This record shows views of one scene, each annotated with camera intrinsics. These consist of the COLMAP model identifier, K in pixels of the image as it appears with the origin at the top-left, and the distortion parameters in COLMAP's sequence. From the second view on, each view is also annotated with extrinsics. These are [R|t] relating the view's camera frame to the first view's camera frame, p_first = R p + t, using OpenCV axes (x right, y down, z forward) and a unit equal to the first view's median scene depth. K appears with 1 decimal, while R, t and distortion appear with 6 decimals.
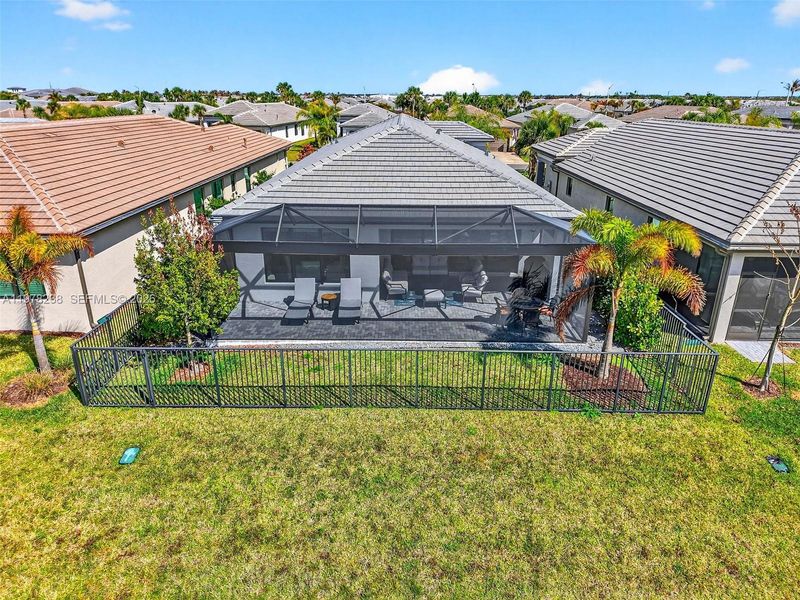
lens RADIAL K [[538.7, 0, 397.5], [0, 538.7, 300.2], [0, 0, 1]] dist [0.006565, -0.000436]
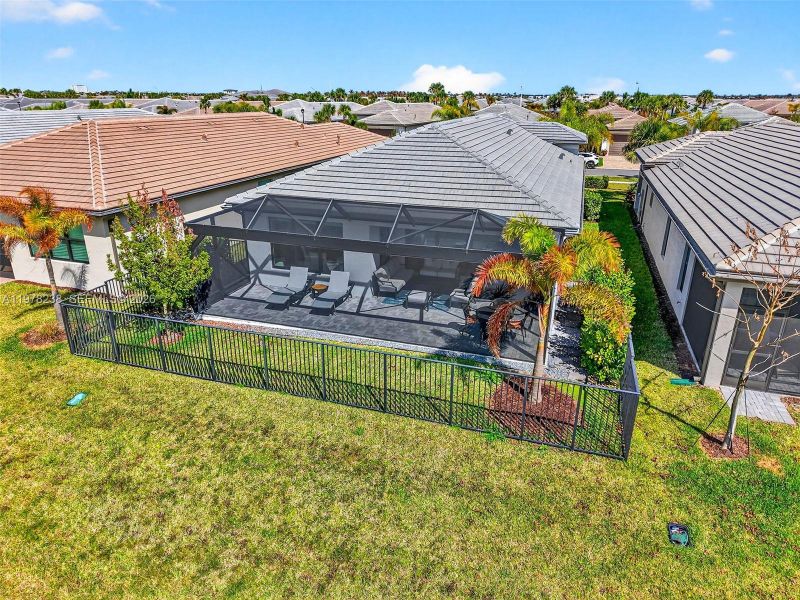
lens RADIAL K [[538.7, 0, 396.9], [0, 538.7, 299.0], [0, 0, 1]] dist [0.006565, -0.000436]
pose [[0.952041, 0.107401, -0.286500, 0.350209], [-0.108272, 0.994038, 0.012847, -0.014636], [0.286172, 0.018789, 0.957994, 0.050515]]
